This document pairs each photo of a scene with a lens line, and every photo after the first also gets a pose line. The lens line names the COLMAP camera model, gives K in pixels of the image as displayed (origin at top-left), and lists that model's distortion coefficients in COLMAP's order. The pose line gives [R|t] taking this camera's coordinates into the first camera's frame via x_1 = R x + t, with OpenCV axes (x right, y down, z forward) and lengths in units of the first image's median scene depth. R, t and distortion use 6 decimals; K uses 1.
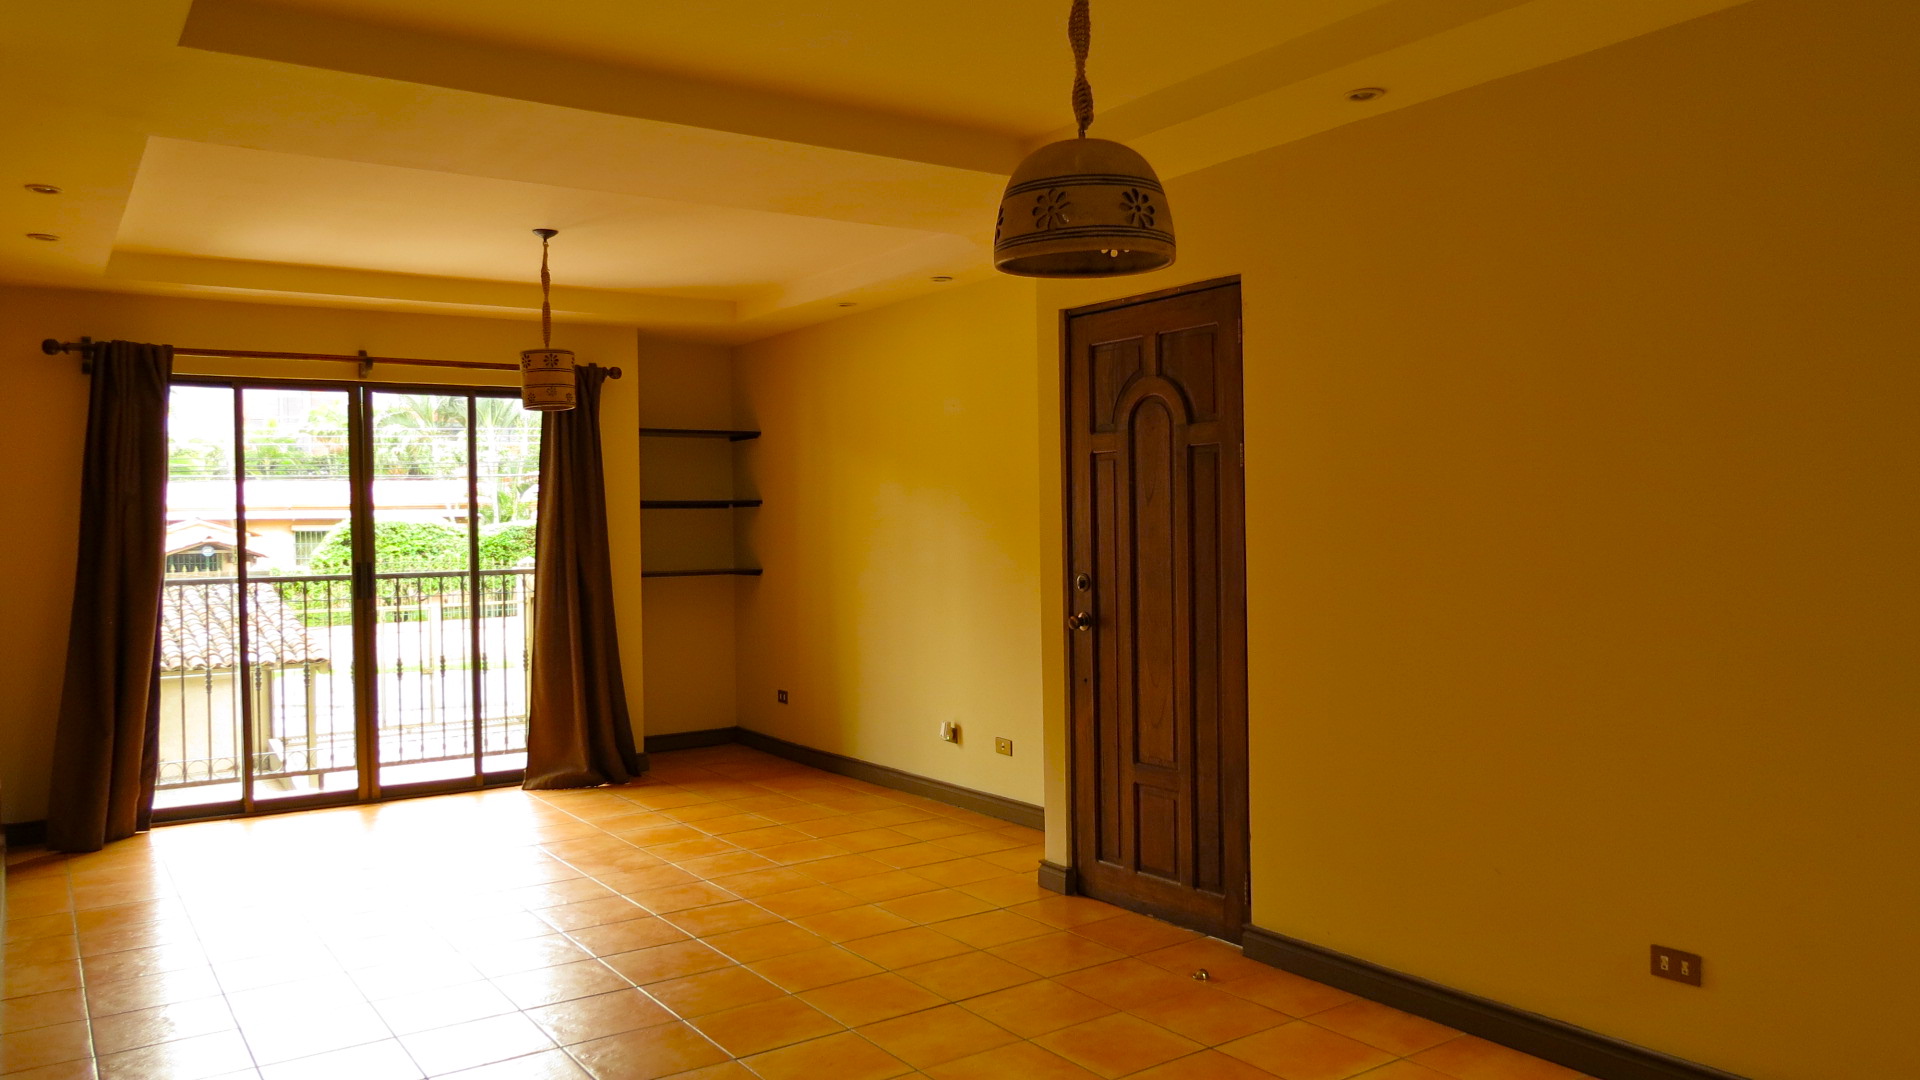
lens RADIAL K [[1365.4, 0, 954.5], [0, 1365.4, 549.4], [0, 0, 1]] dist [-0.023483, 0.012479]
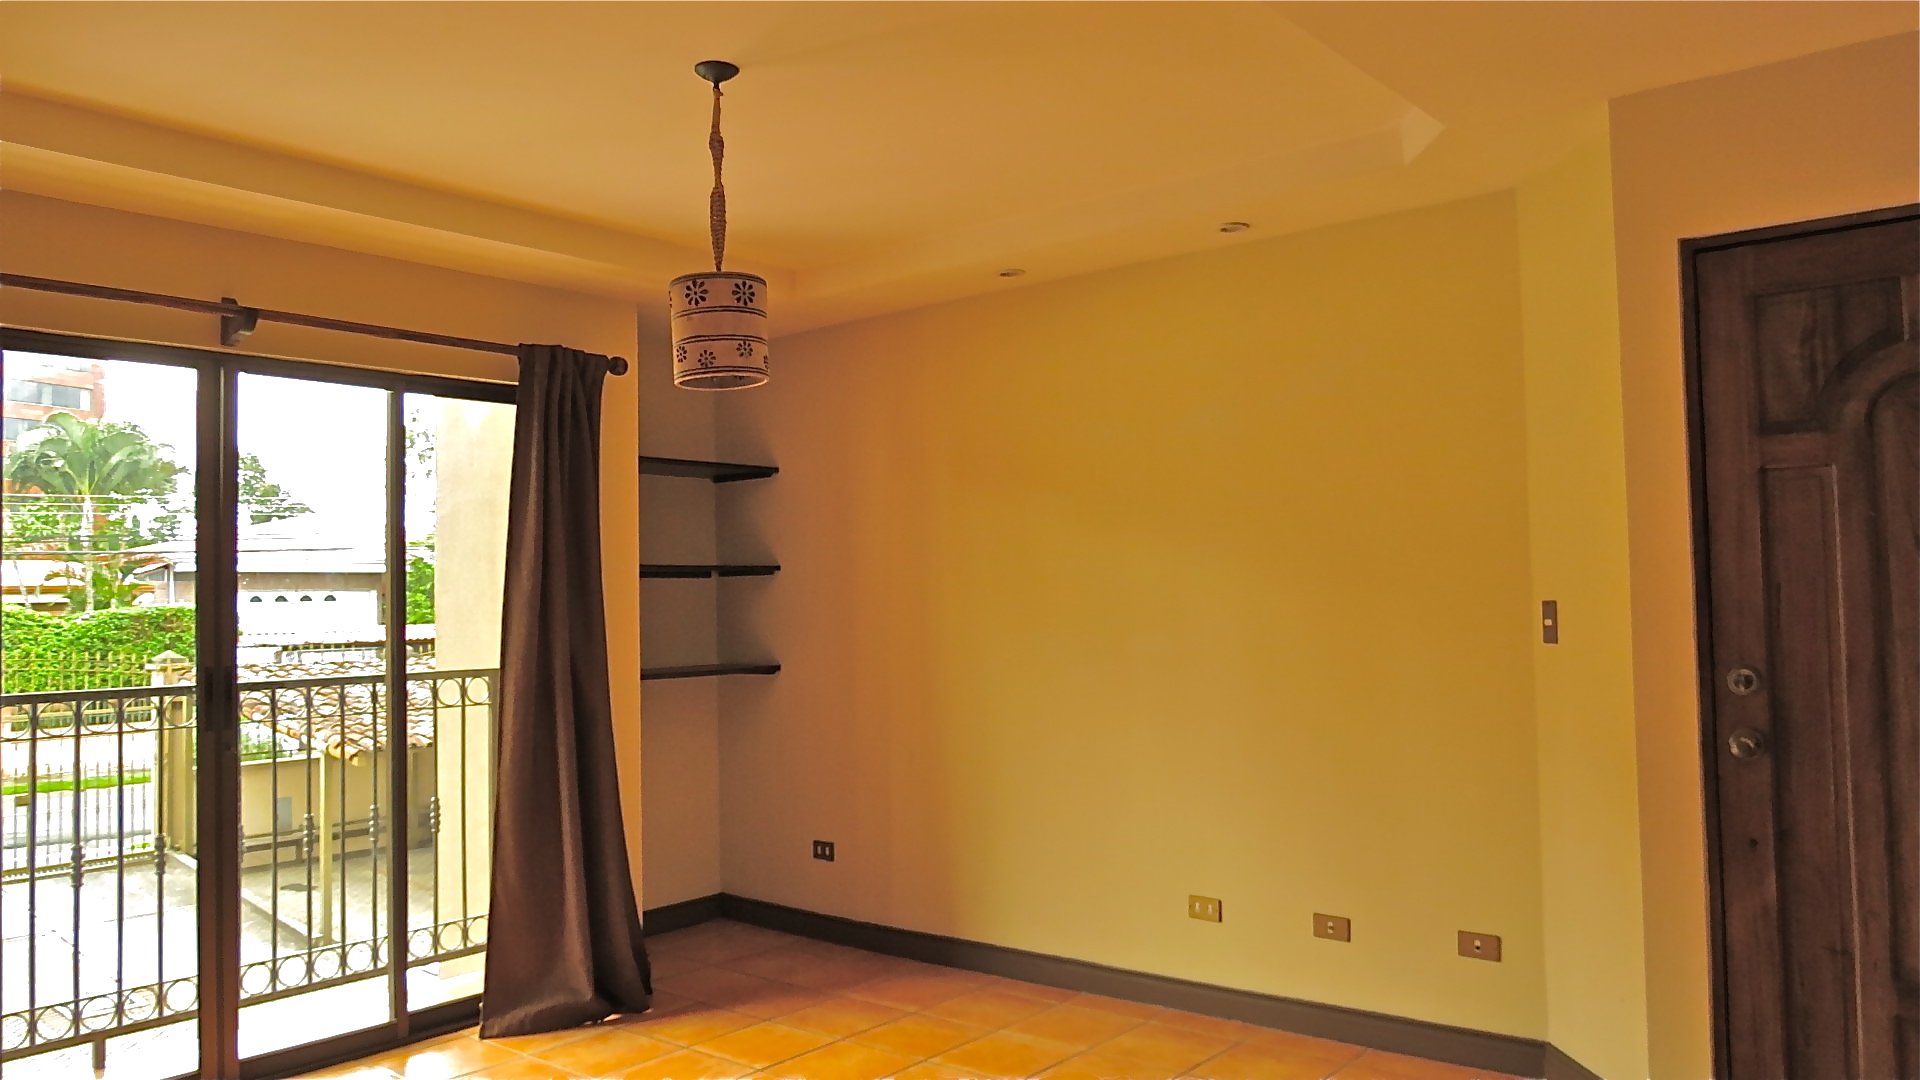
lens RADIAL K [[1365.4, 0, 966.4], [0, 1365.4, 529.2], [0, 0, 1]] dist [-0.023483, 0.012479]
pose [[0.962143, 0.010496, 0.272341, -0.275320], [0.010680, 0.997039, -0.076156, -0.000026], [-0.272334, 0.076182, 0.959182, 0.346471]]
